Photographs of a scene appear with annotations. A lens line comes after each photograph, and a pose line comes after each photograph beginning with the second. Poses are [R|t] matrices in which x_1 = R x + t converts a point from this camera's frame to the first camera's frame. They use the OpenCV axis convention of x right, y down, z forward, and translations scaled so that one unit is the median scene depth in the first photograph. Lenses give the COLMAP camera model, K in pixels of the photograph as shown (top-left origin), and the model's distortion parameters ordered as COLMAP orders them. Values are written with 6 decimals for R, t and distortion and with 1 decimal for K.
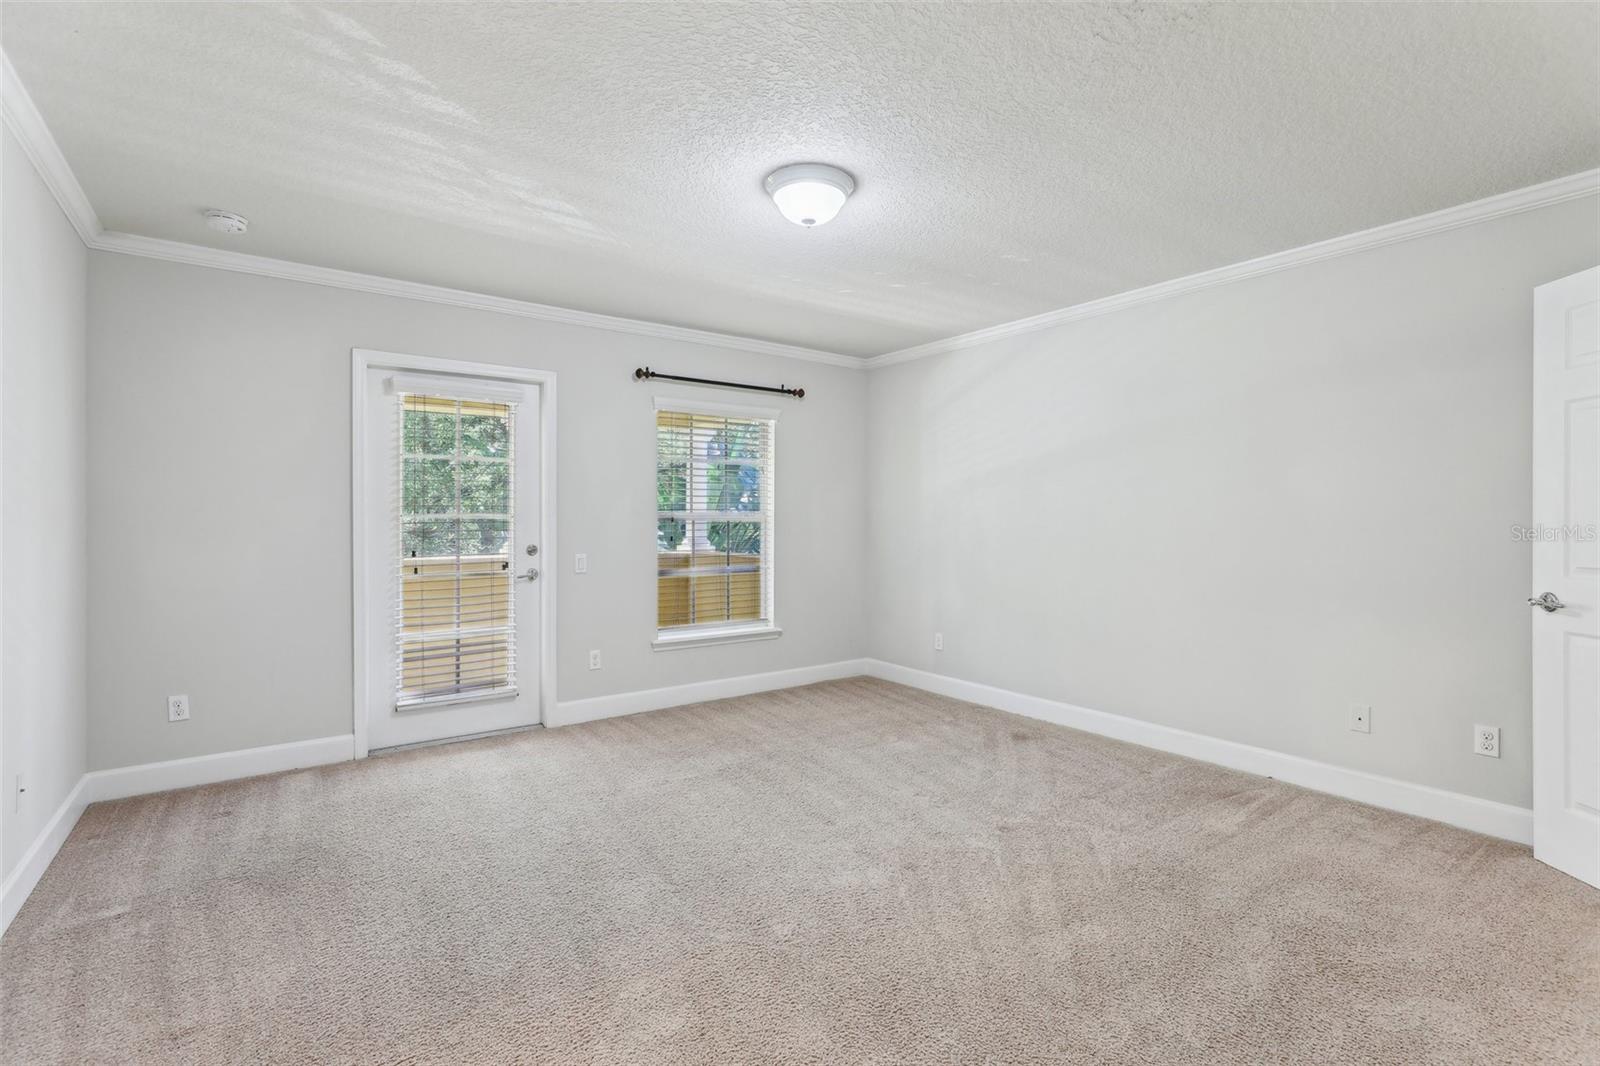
lens RADIAL K [[740.8, 0, 803.2], [0, 740.8, 520.5], [0, 0, 1]] dist [0.000831, 0.001223]
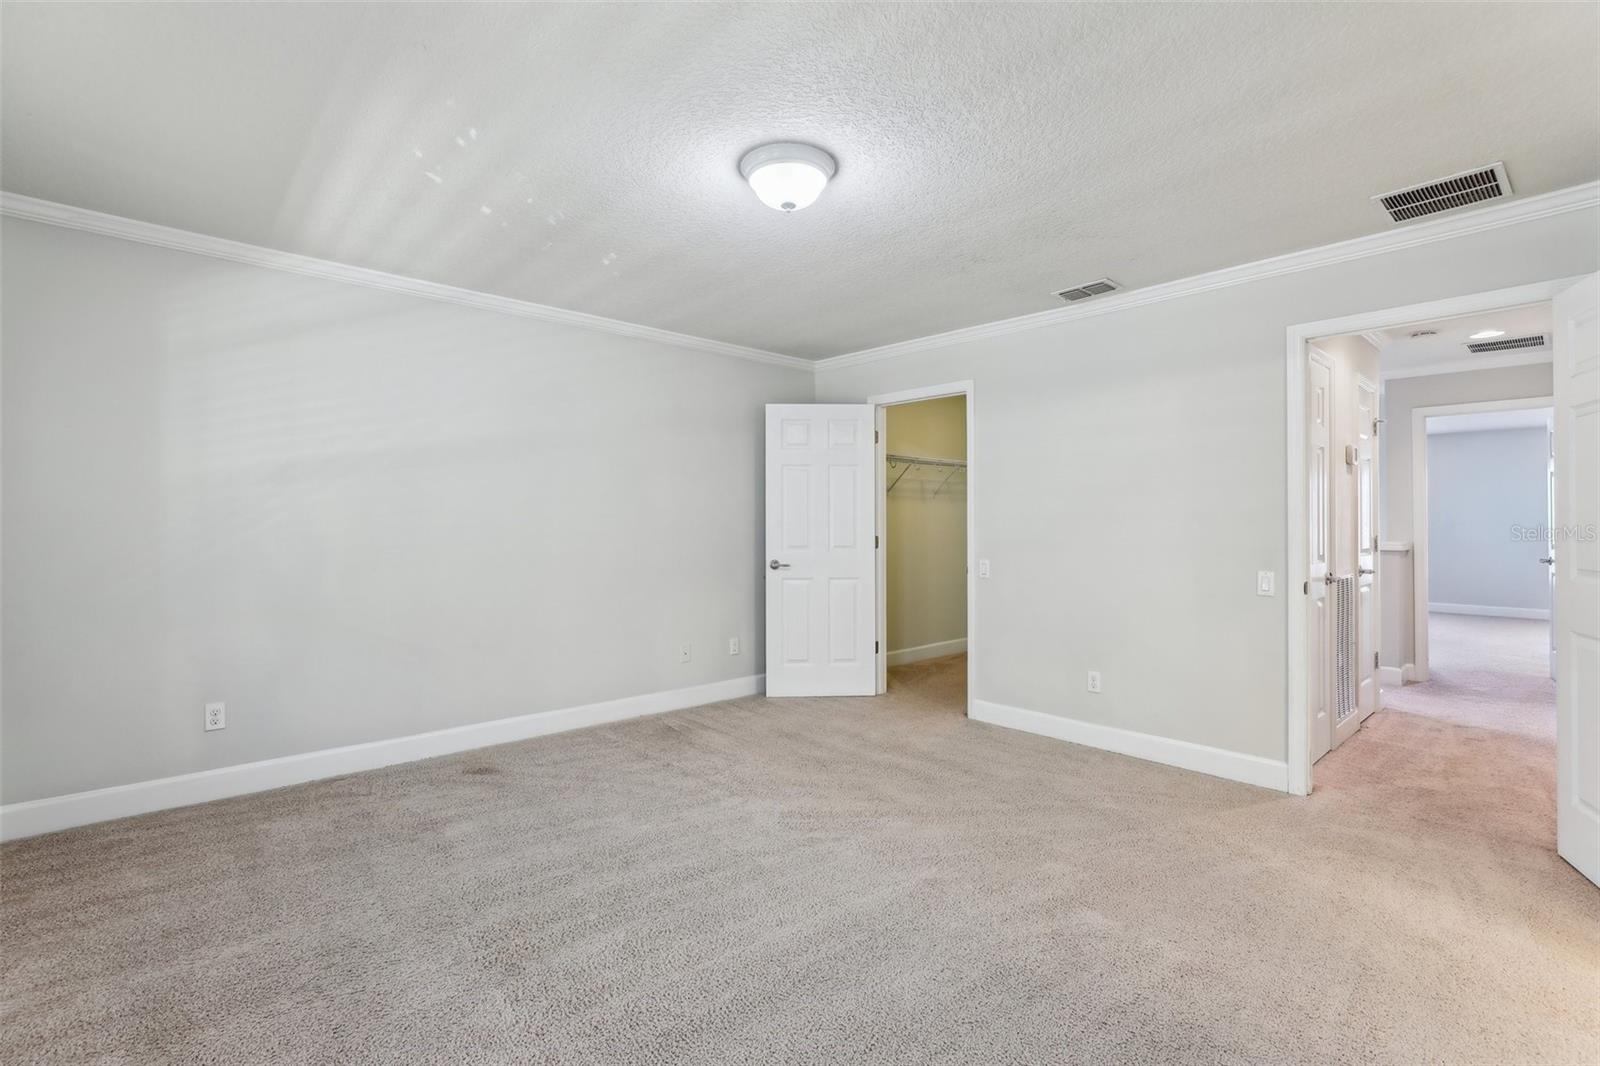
lens RADIAL K [[740.8, 0, 803.2], [0, 740.8, 520.5], [0, 0, 1]] dist [0.000831, 0.001223]
pose [[-0.111955, 0.007803, 0.993683, -0.859699], [-0.000105, 0.999969, -0.007864, 0.005589], [-0.993713, -0.000985, -0.111951, 1.008290]]
